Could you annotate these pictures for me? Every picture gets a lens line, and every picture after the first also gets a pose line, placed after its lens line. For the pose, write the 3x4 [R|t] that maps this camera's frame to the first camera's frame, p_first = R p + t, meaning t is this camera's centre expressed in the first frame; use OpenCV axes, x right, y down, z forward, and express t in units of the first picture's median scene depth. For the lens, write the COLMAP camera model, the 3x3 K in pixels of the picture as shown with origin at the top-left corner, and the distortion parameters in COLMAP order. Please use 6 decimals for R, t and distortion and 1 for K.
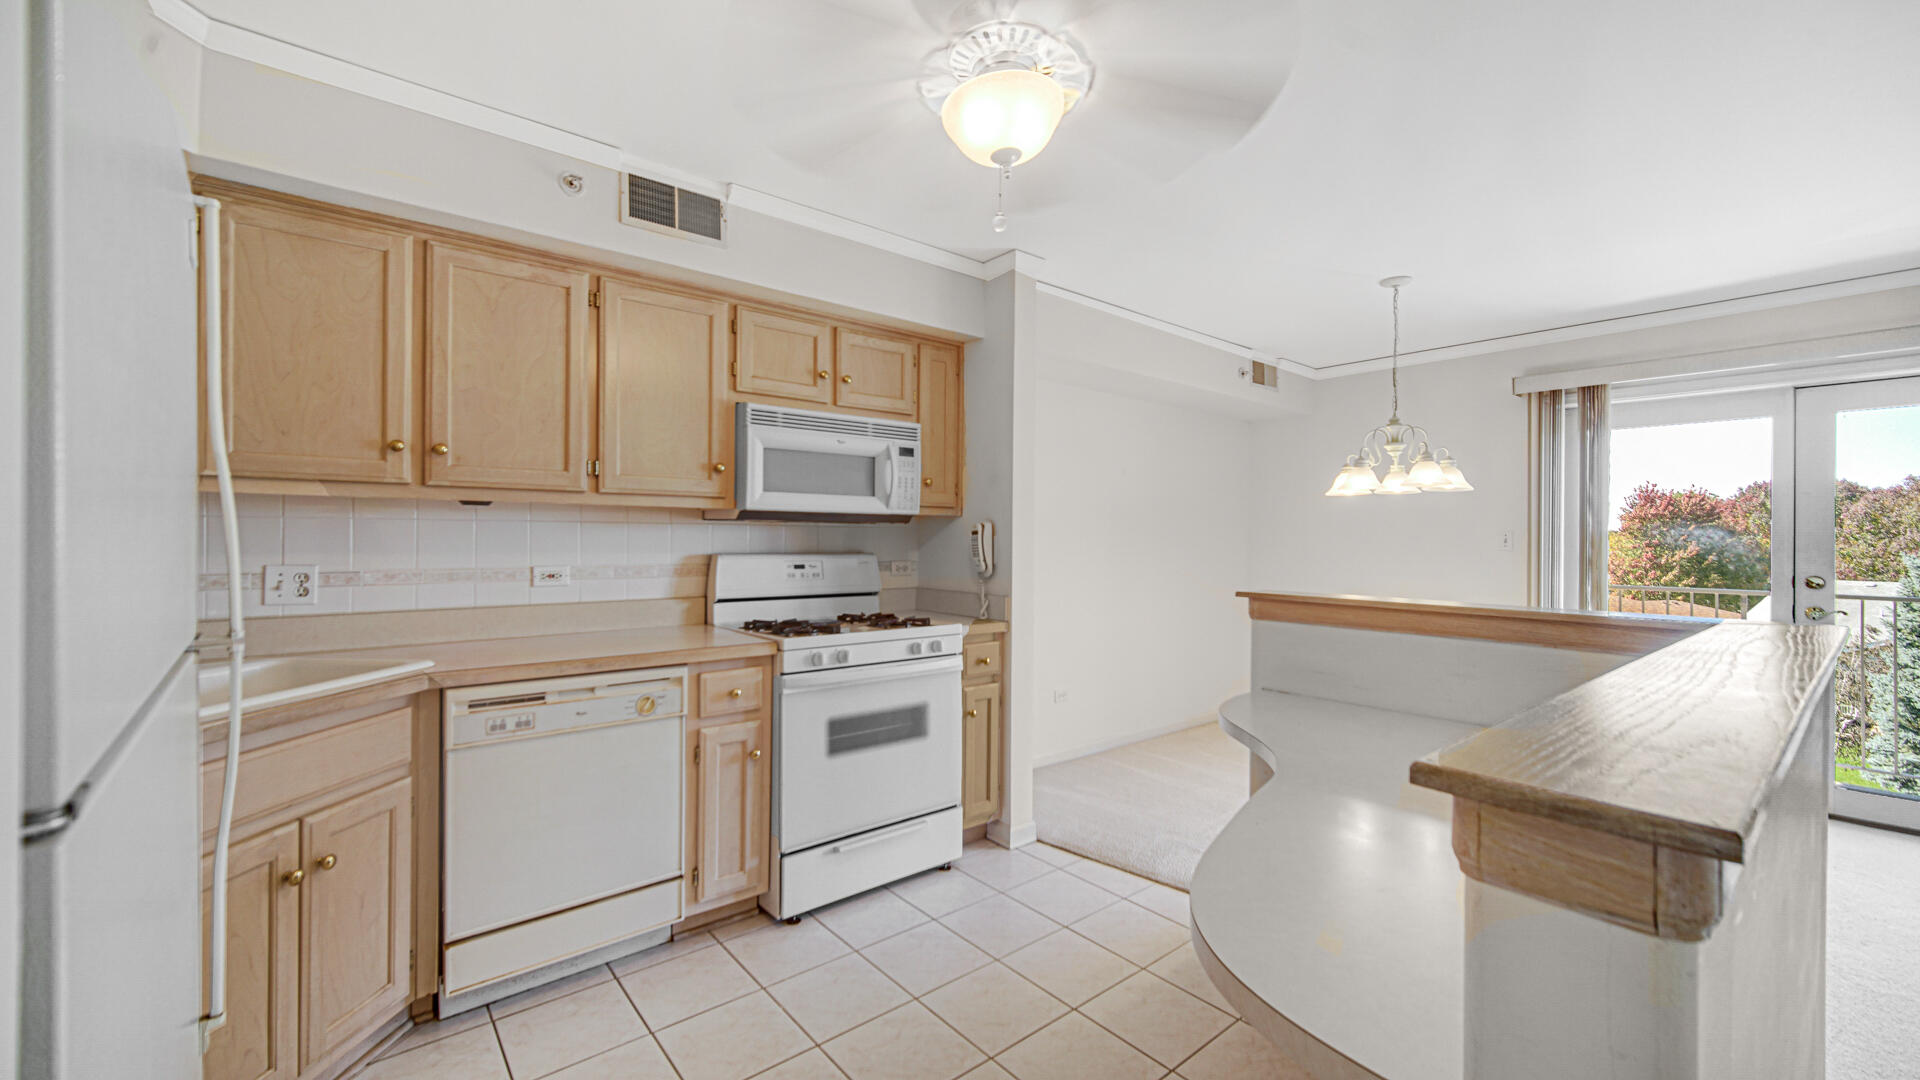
lens RADIAL K [[768.0, 0, 960.8], [0, 768.0, 536.1], [0, 0, 1]] dist [0.004119, -0.000071]
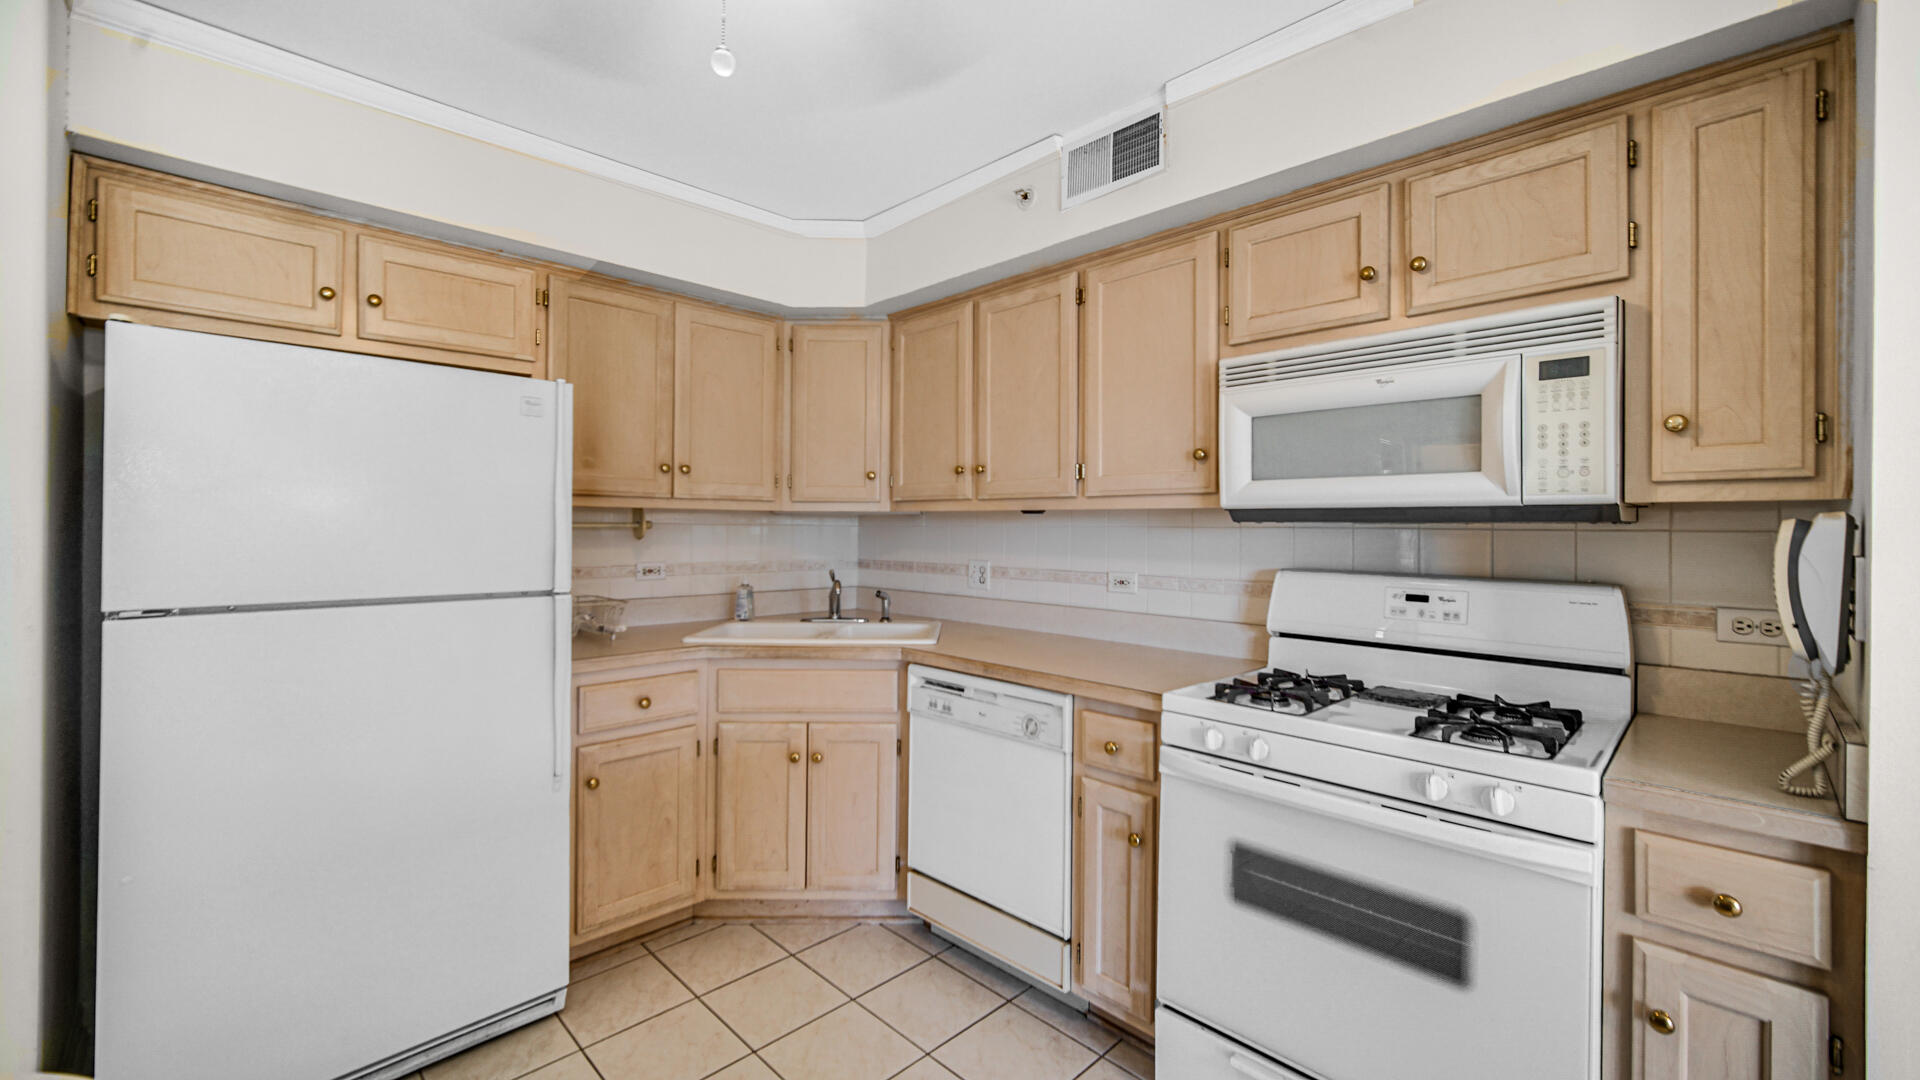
lens RADIAL K [[768.0, 0, 950.7], [0, 768.0, 526.1], [0, 0, 1]] dist [0.004119, -0.000071]
pose [[0.070018, -0.008659, -0.997508, 0.453608], [-0.006564, 0.999937, -0.009141, -0.010314], [0.997524, 0.007188, 0.069956, 0.752392]]
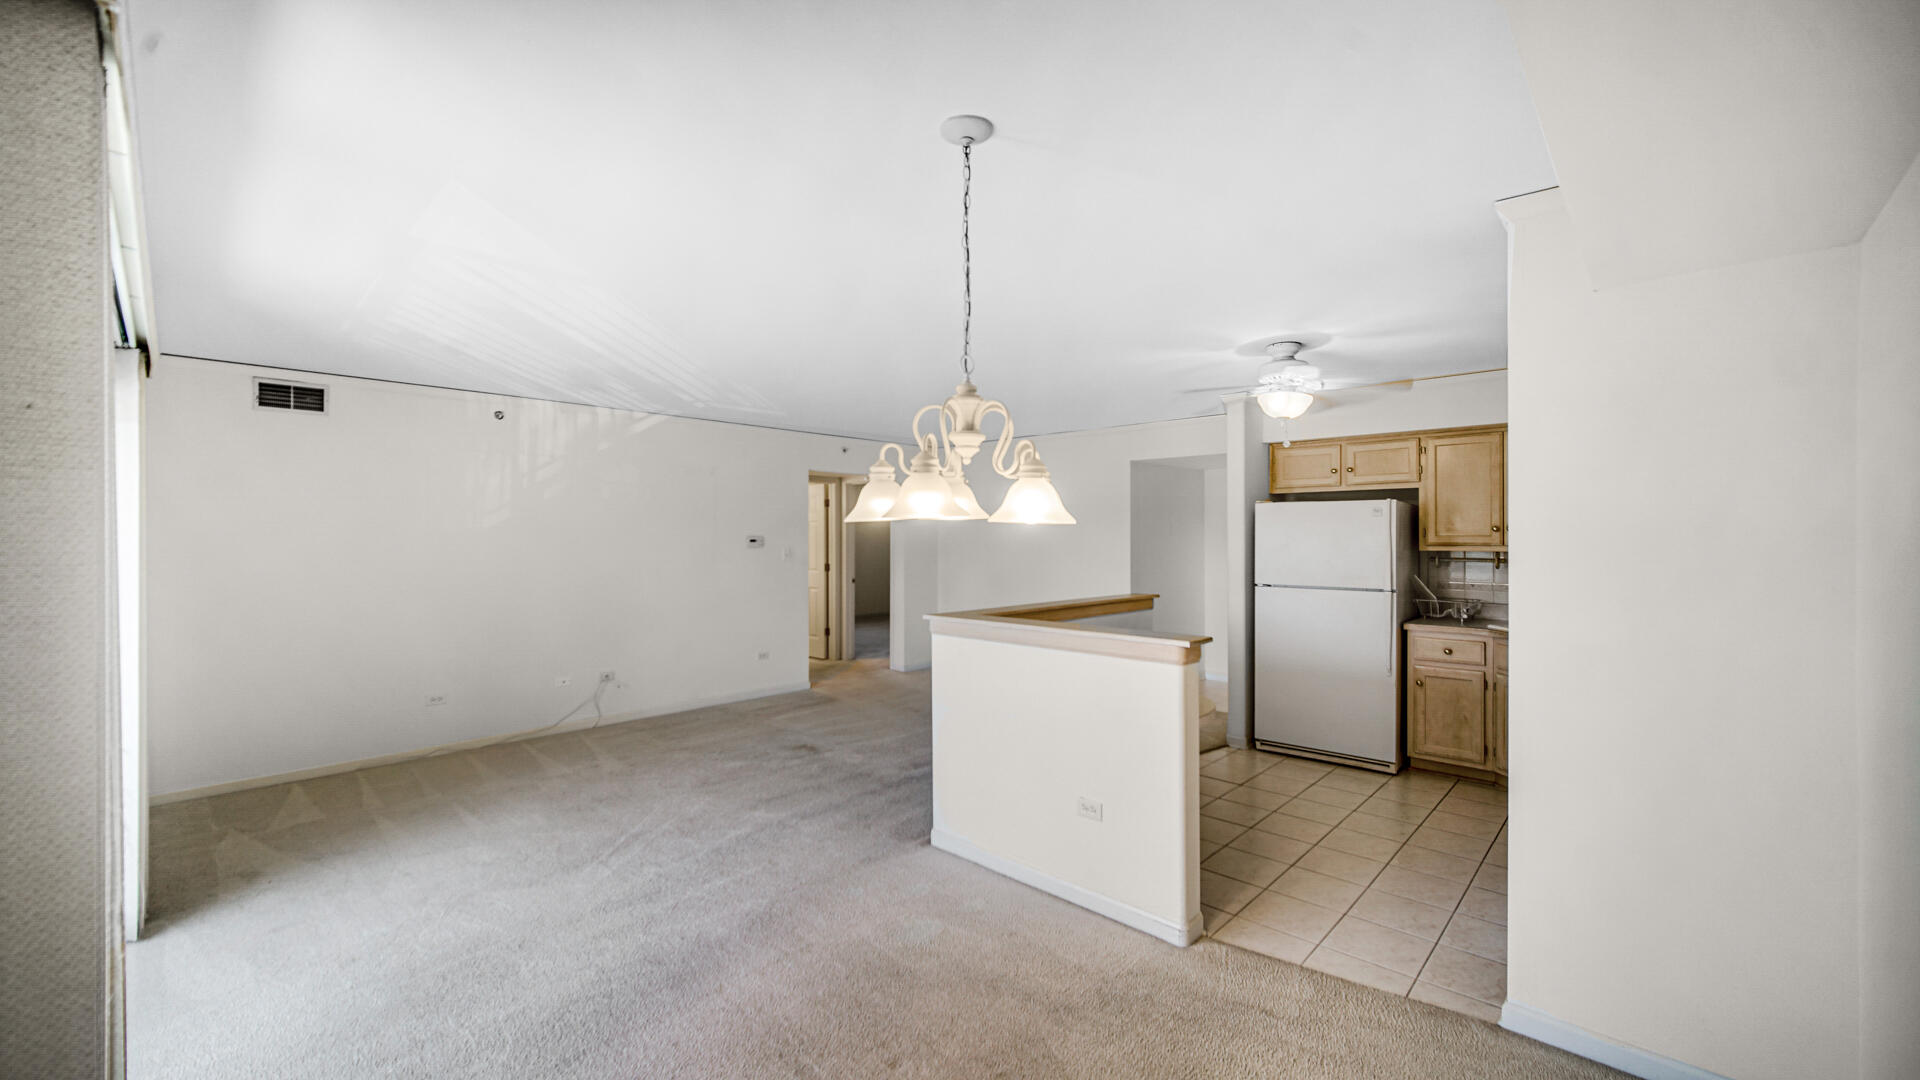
lens RADIAL K [[768.0, 0, 954.0], [0, 768.0, 534.5], [0, 0, 1]] dist [0.004119, -0.000071]
pose [[-0.993291, -0.007850, -0.115378, 0.887957], [-0.007693, 0.999969, -0.001806, -0.070915], [0.115388, -0.000906, -0.993320, 2.140674]]
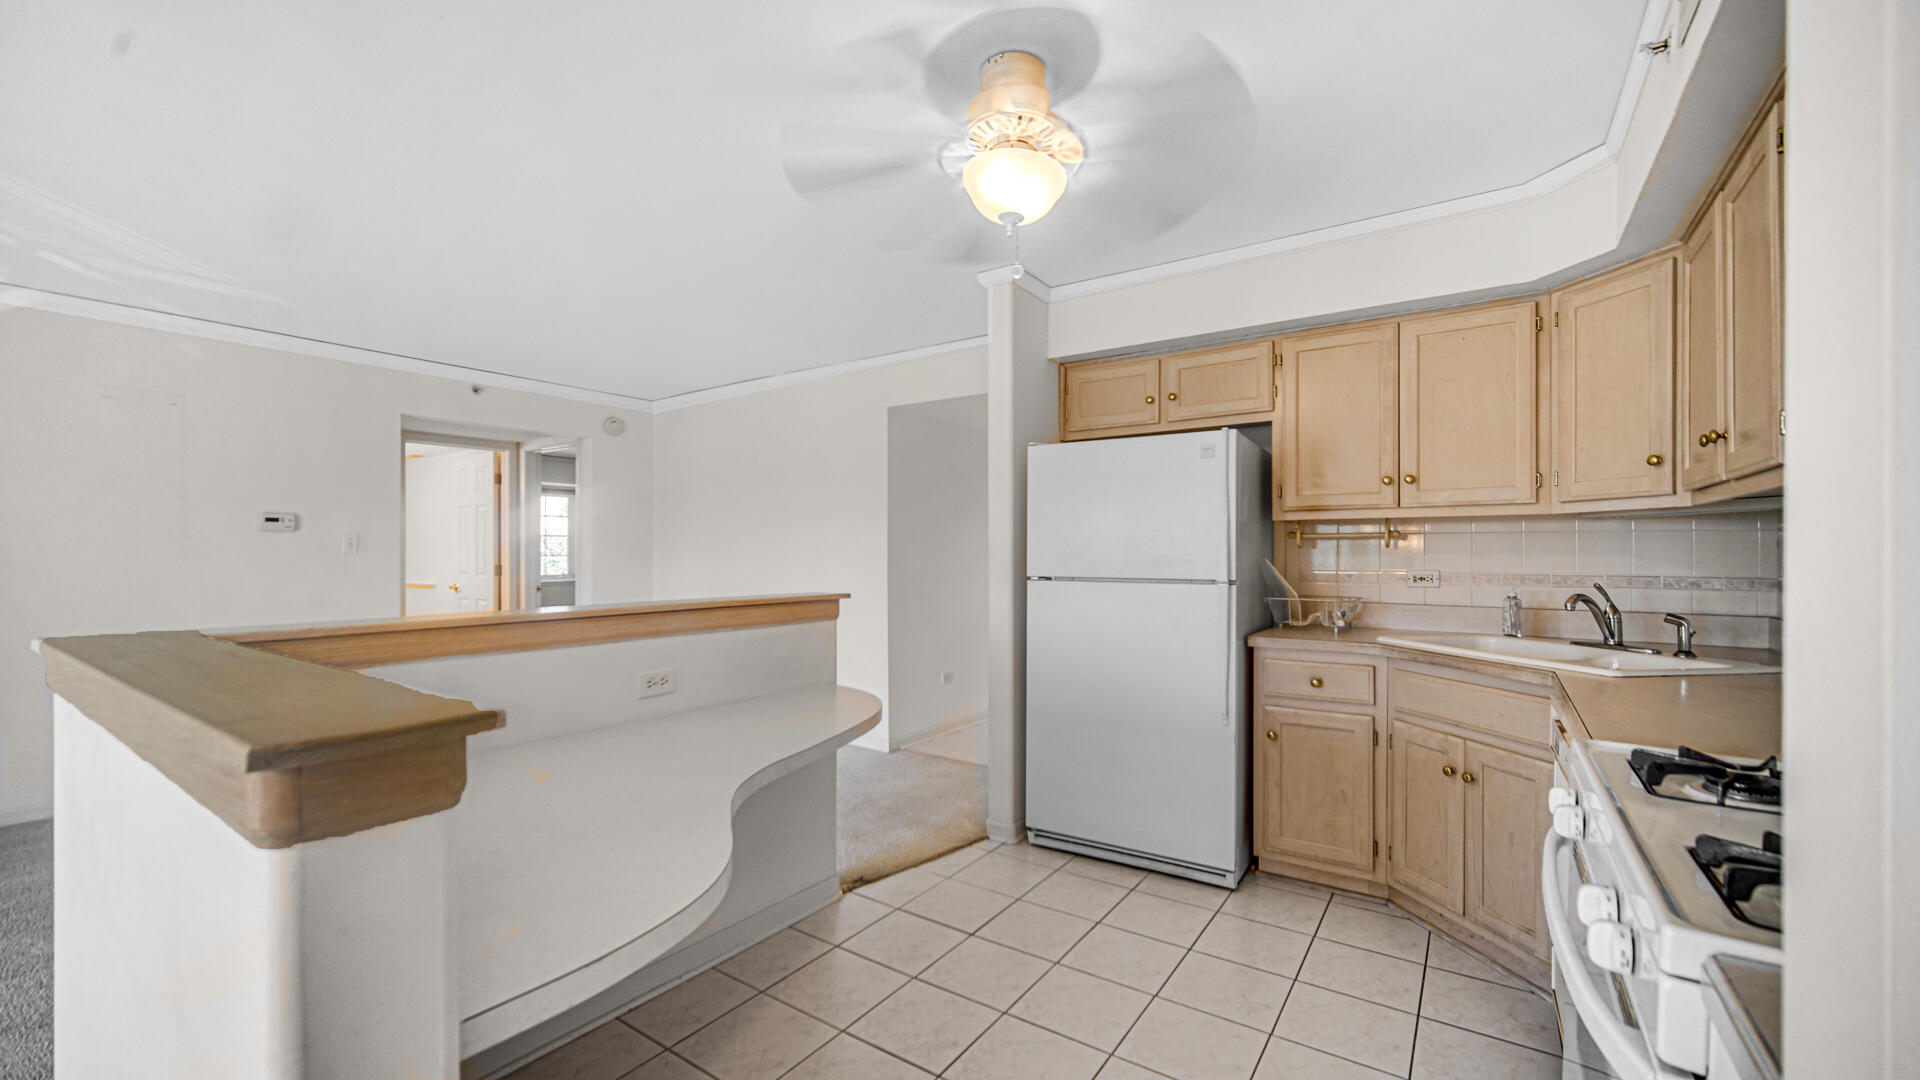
lens RADIAL K [[768.0, 0, 956.5], [0, 768.0, 554.6], [0, 0, 1]] dist [0.004119, -0.000071]
pose [[-0.964814, -0.006335, -0.262858, 0.286333], [-0.006732, 0.999977, 0.000611, 0.016720], [0.262848, 0.002359, -0.964834, 1.373554]]
